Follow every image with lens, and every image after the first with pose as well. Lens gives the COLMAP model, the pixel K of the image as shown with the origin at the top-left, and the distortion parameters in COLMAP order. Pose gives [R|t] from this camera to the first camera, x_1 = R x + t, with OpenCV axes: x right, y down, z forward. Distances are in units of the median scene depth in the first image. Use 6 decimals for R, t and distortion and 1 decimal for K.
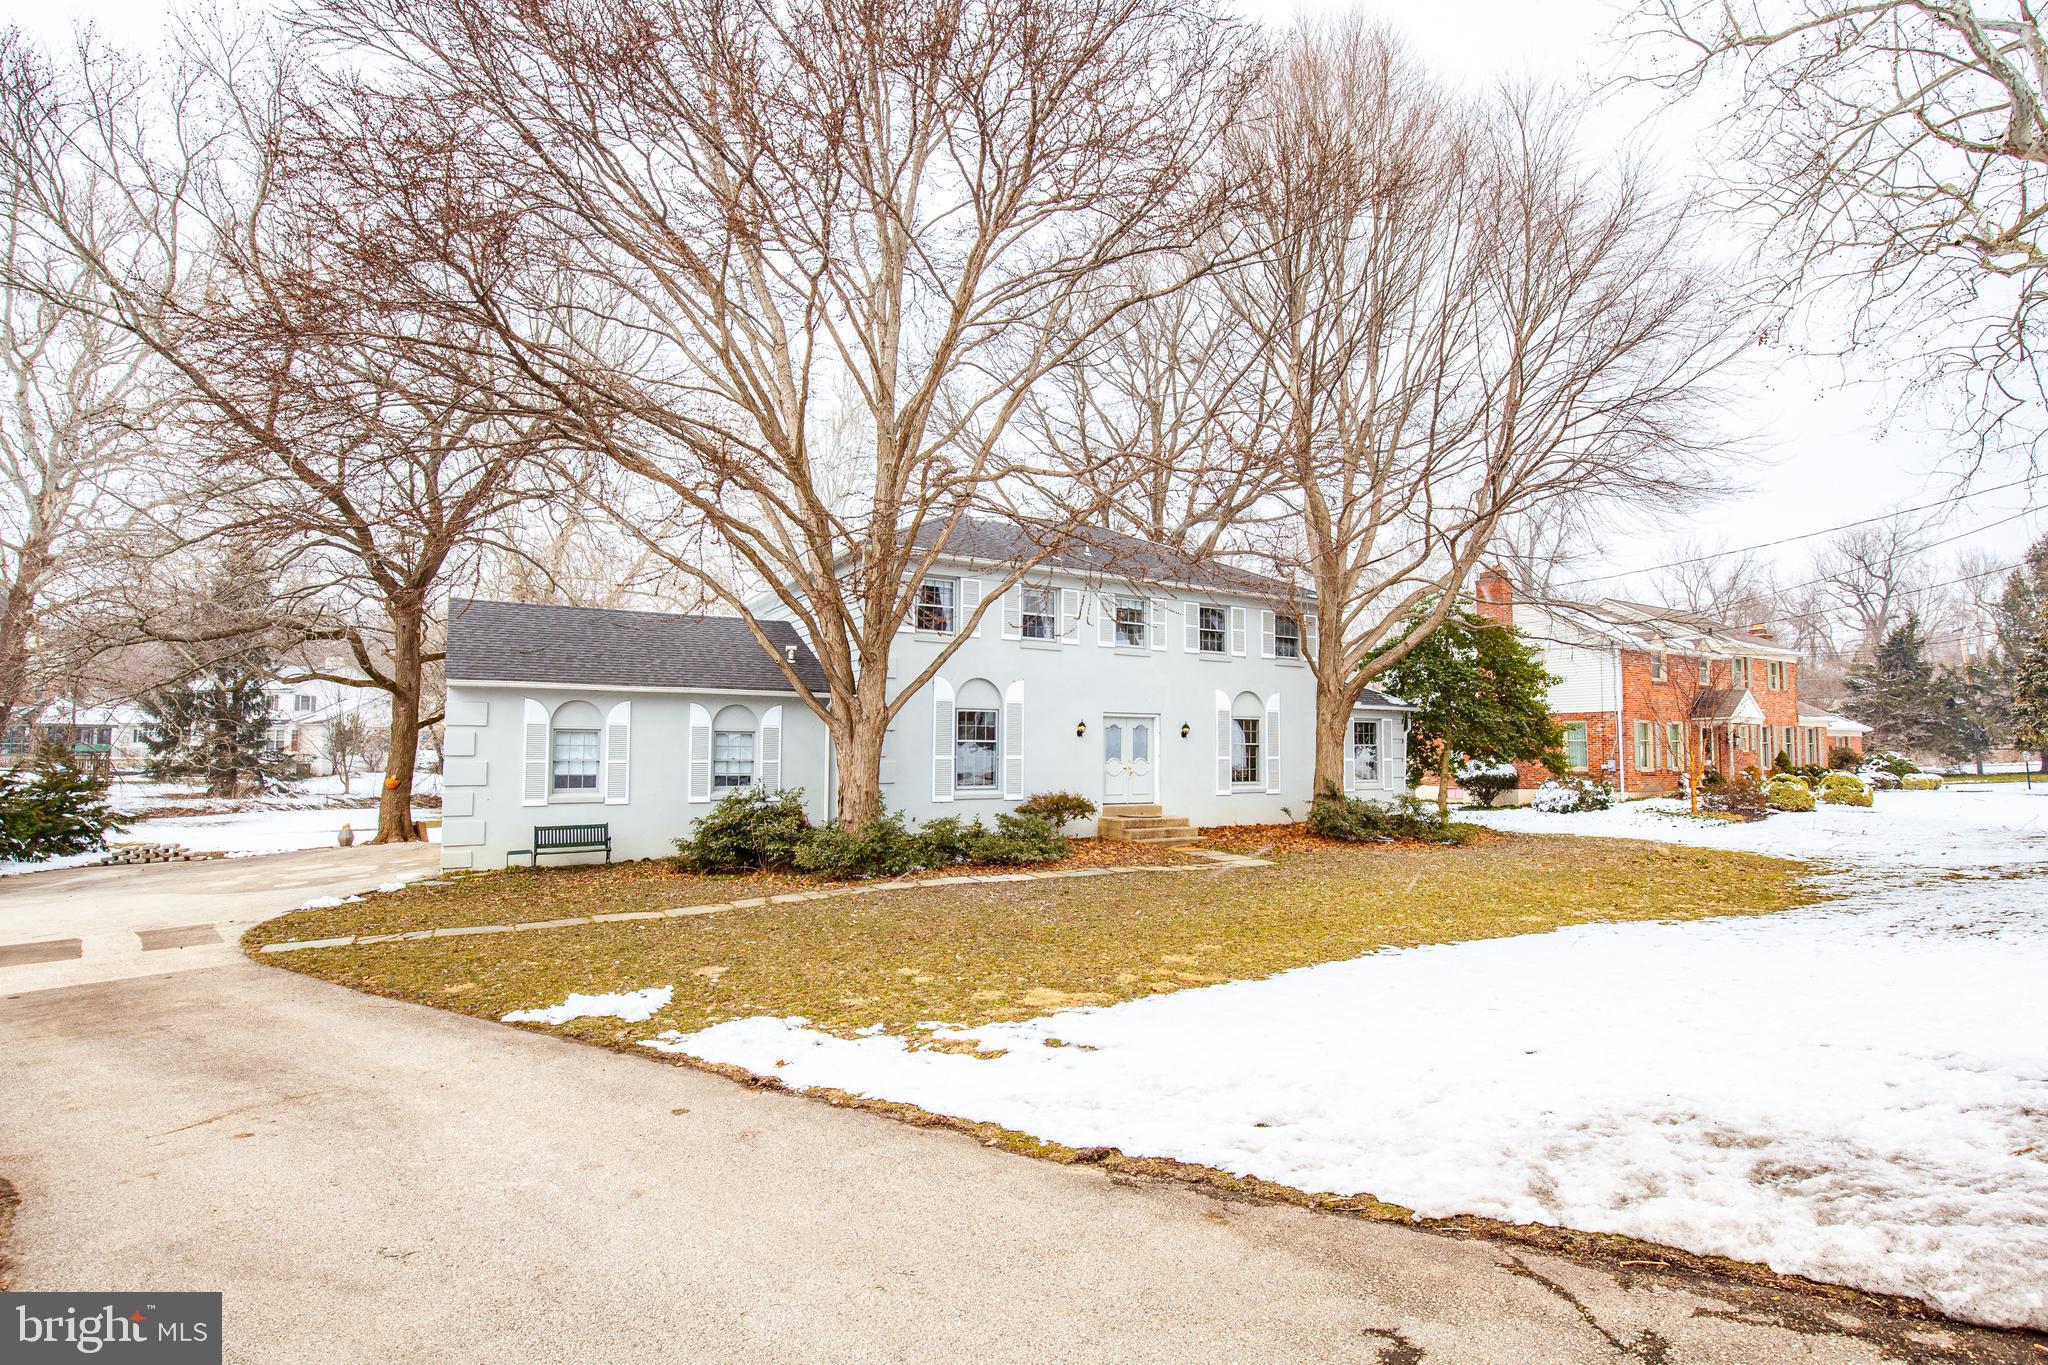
lens RADIAL K [[990.1, 0, 1045.4], [0, 990.1, 695.9], [0, 0, 1]] dist [-0.027784, 0.001080]
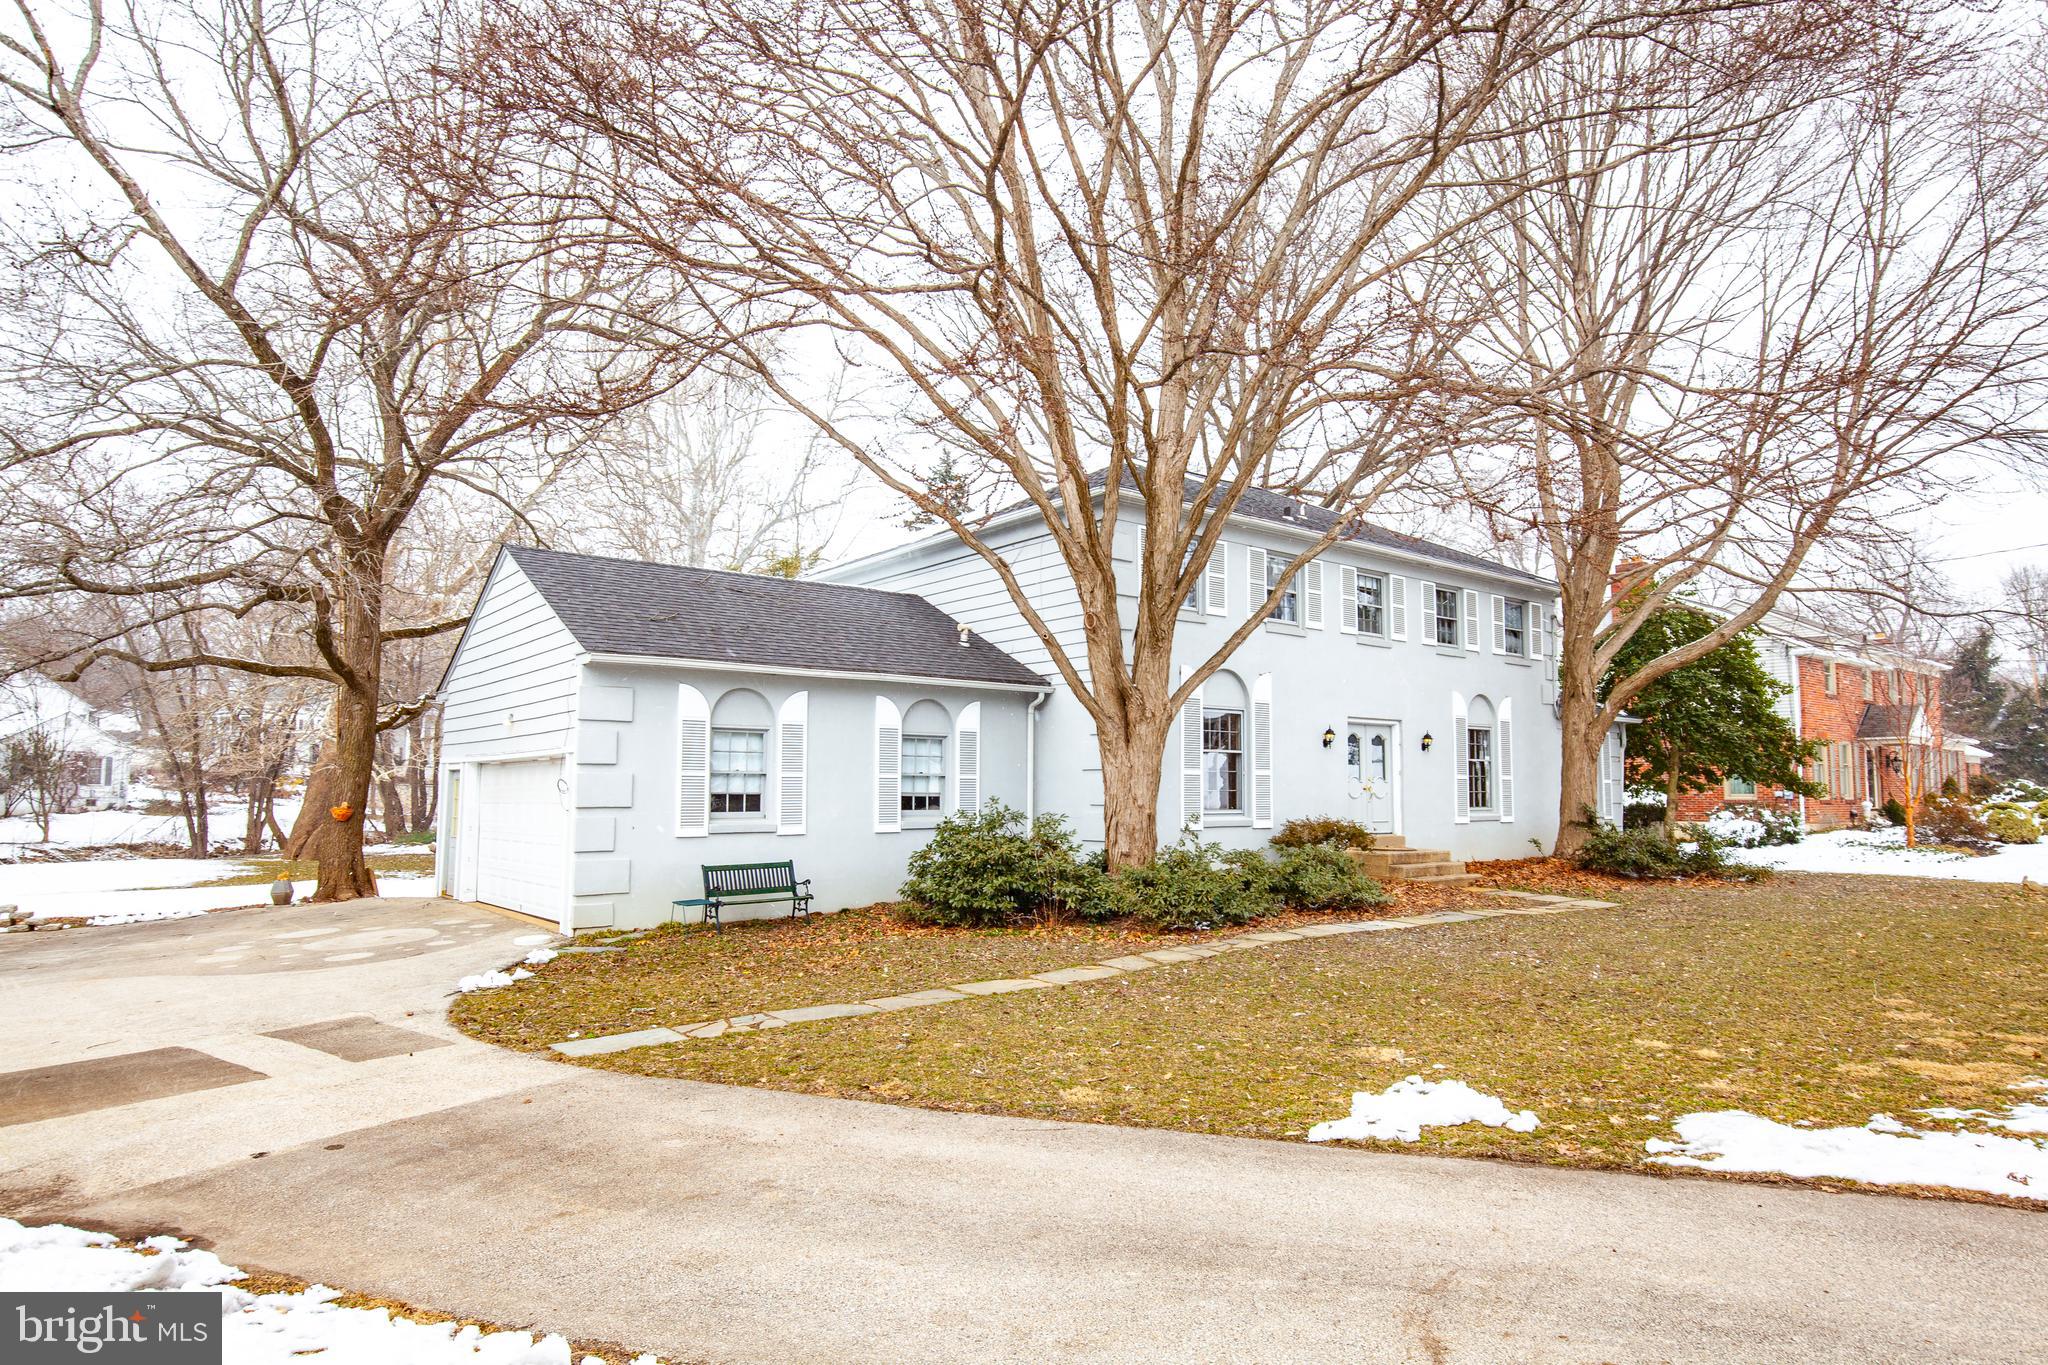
lens RADIAL K [[1199.1, 0, 1042.0], [0, 1199.1, 694.3], [0, 0, 1]] dist [-0.006746, -0.001029]
pose [[0.990675, 0.009557, 0.135912, -0.340340], [-0.006317, 0.999686, -0.024245, 0.025675], [-0.136101, 0.023161, 0.990424, 0.101181]]
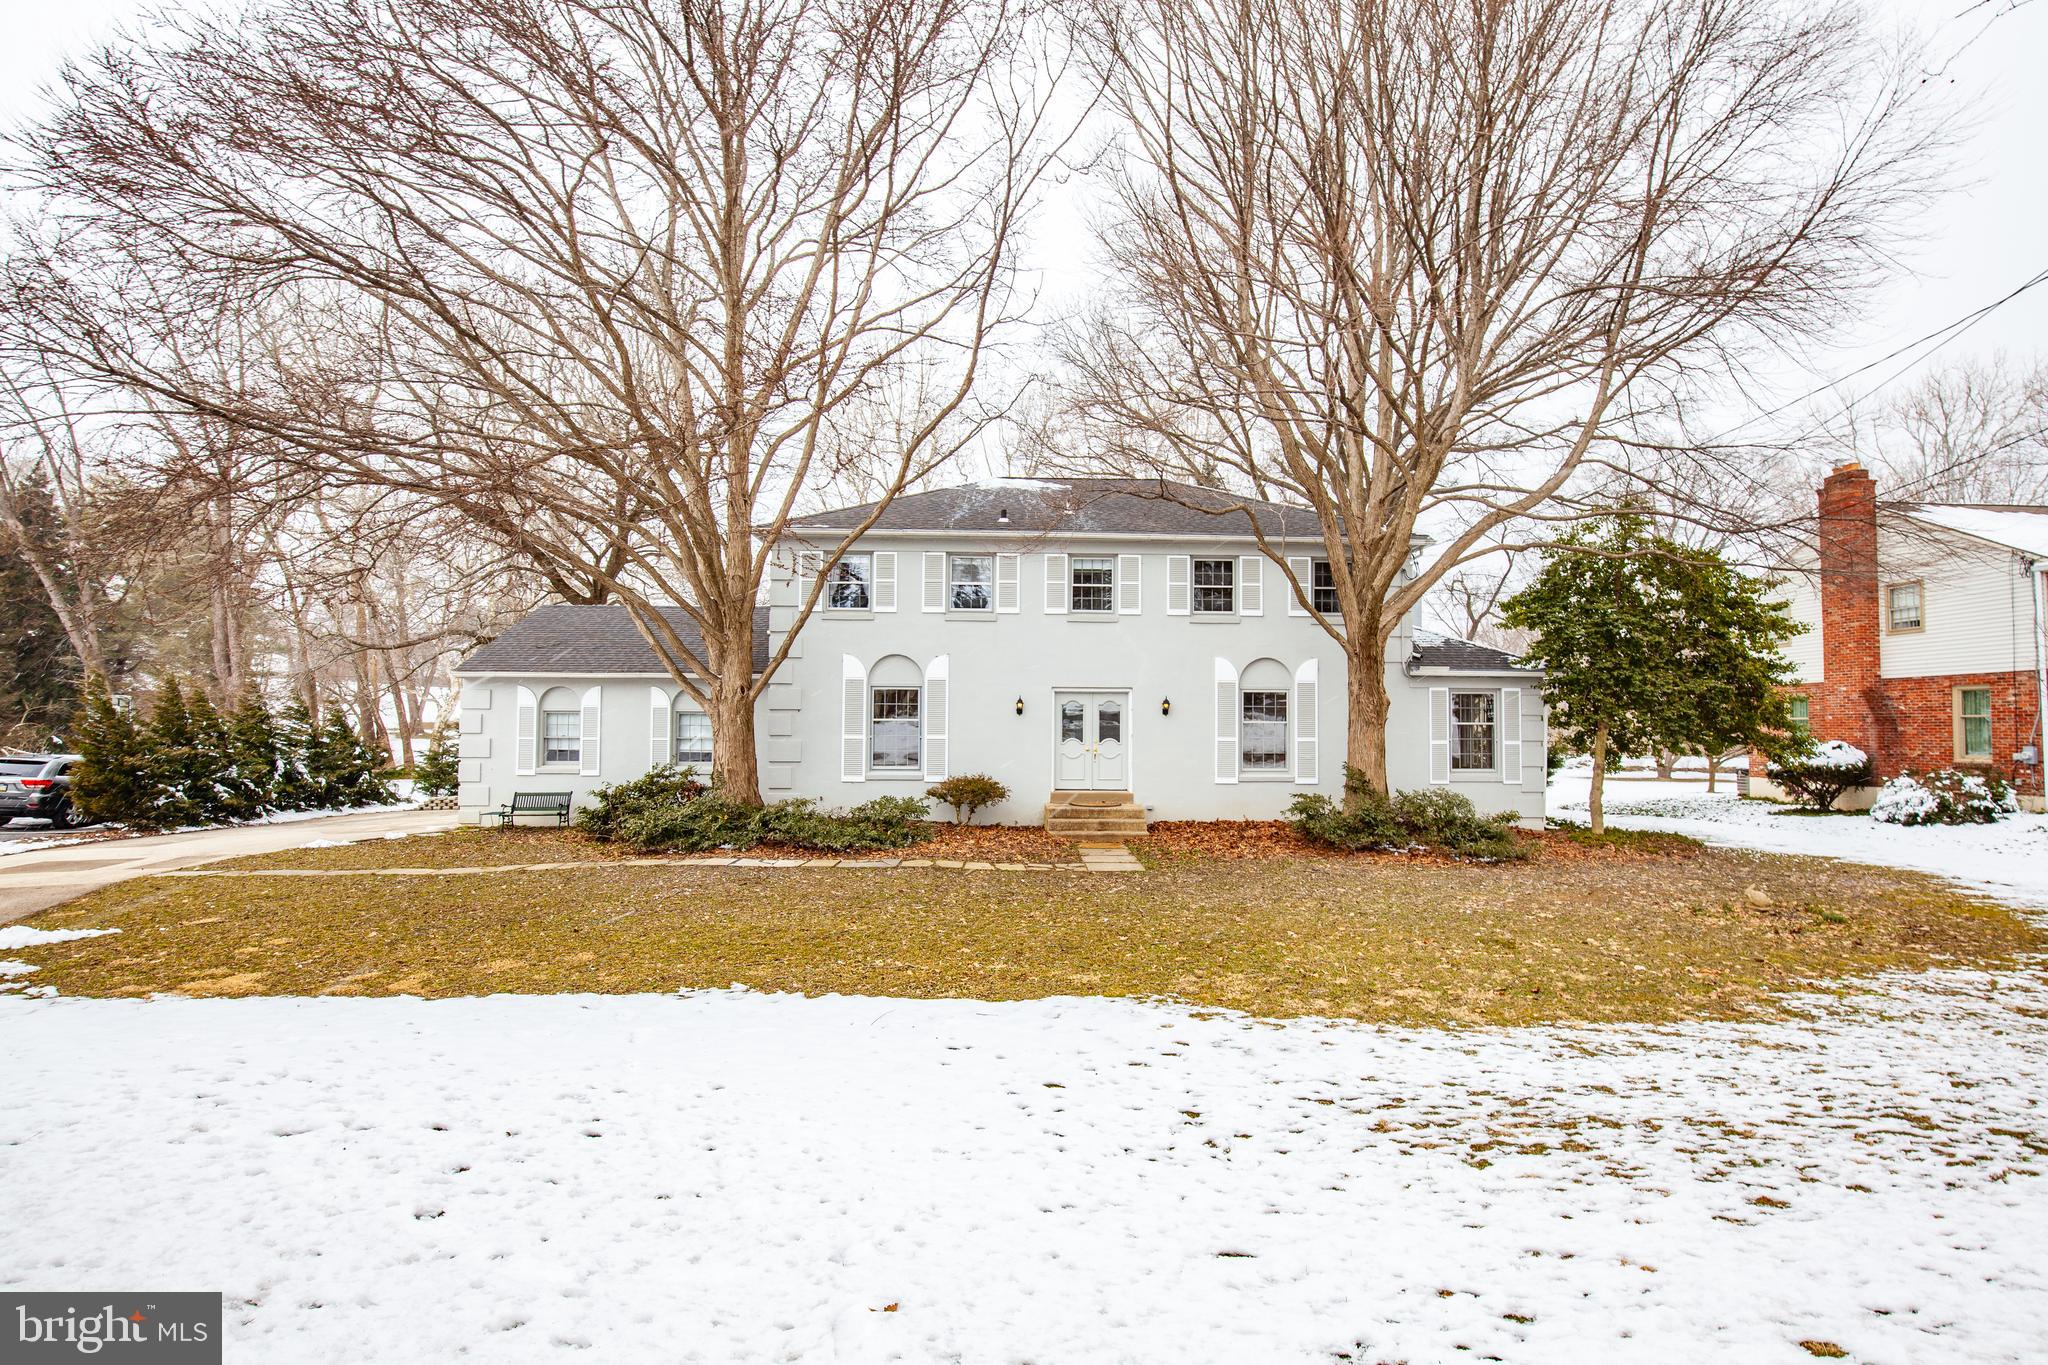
lens RADIAL K [[948.8, 0, 1026.7], [0, 948.8, 693.2], [0, 0, 1]] dist [-0.024543, 0.000578]
pose [[0.872611, -0.016951, -0.488122, 0.501455], [0.025257, 0.999627, 0.010436, 0.013476], [0.487763, -0.021435, 0.872713, 0.261532]]
